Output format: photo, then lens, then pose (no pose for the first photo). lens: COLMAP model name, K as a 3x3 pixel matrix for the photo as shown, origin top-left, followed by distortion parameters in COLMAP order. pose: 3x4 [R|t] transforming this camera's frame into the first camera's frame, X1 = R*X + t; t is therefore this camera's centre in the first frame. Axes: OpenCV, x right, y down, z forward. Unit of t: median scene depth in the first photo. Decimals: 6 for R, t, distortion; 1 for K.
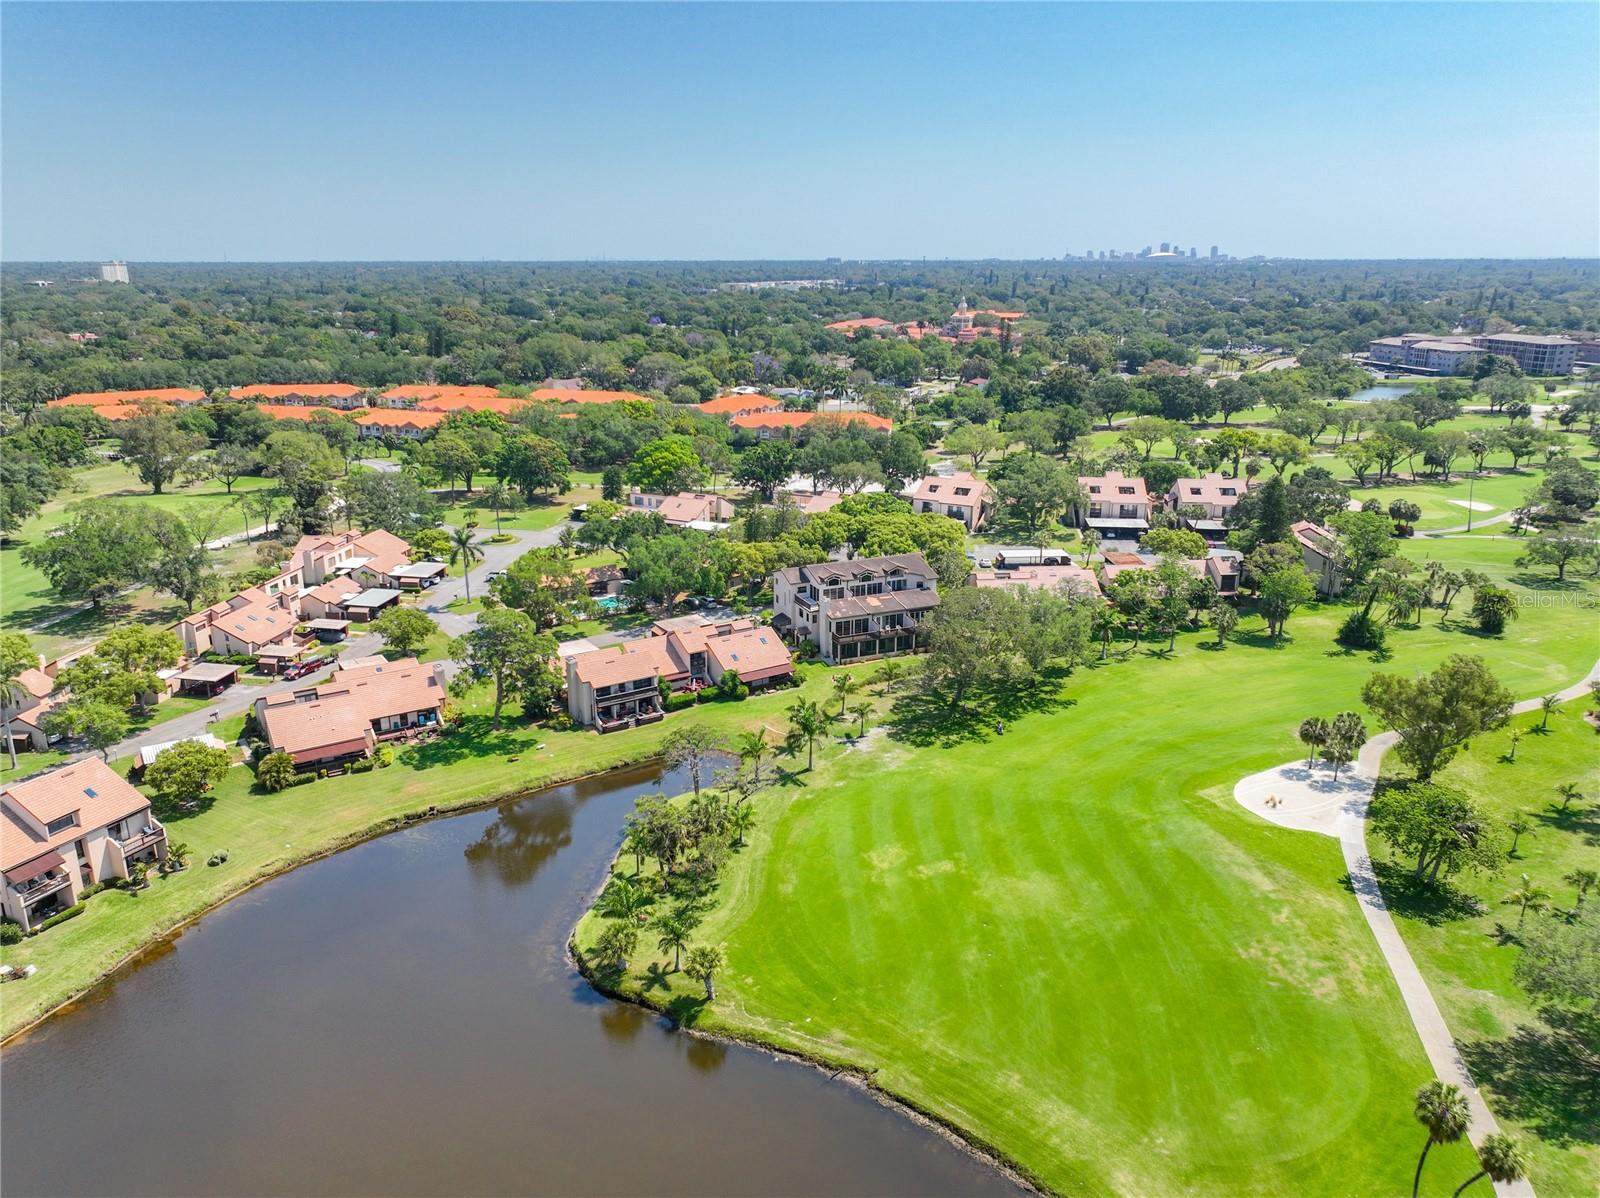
lens RADIAL K [[1135.9, 0, 800.0], [0, 1135.9, 599.0], [0, 0, 1]] dist [0.002123, 0.020532]
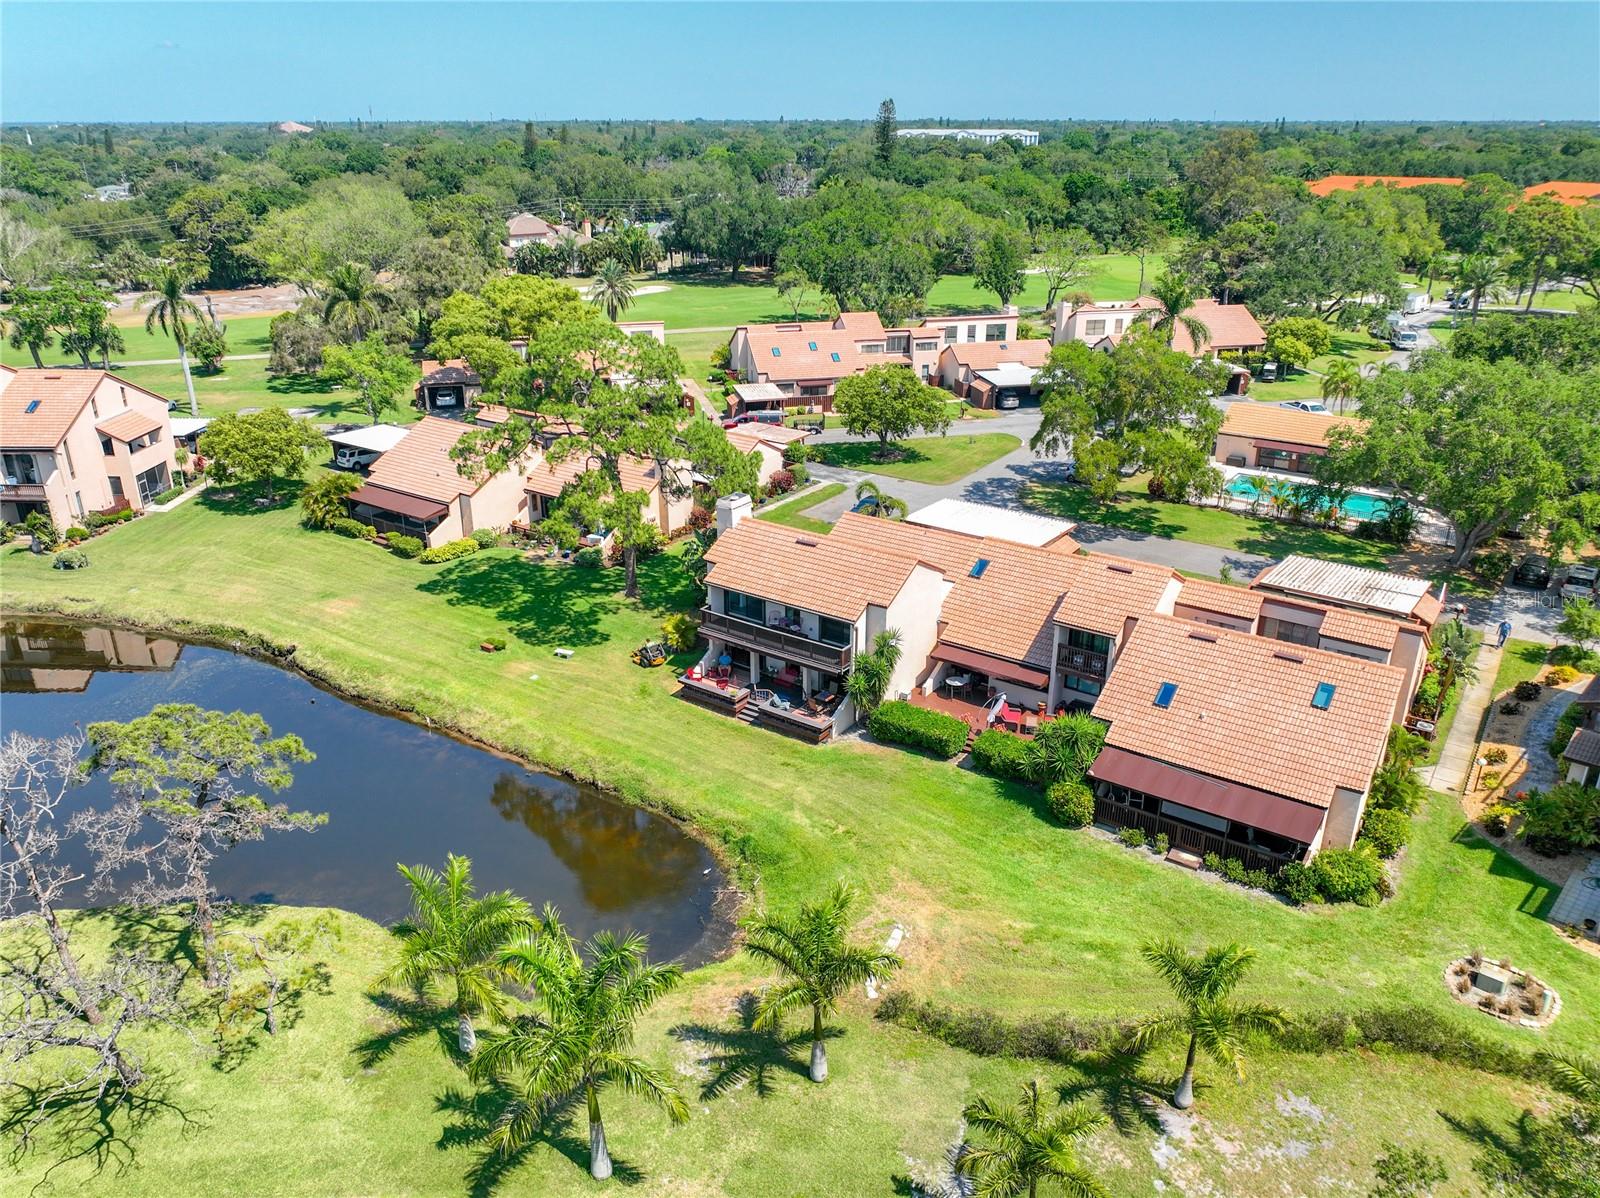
lens RADIAL K [[1148.9, 0, 800.0], [0, 1148.9, 599.0], [0, 0, 1]] dist [-0.007589, 0.006918]
pose [[0.383140, 0.356437, -0.852148, 0.157075], [-0.264830, 0.926206, 0.268343, -0.028411], [0.884912, 0.122862, 0.449261, 0.785719]]
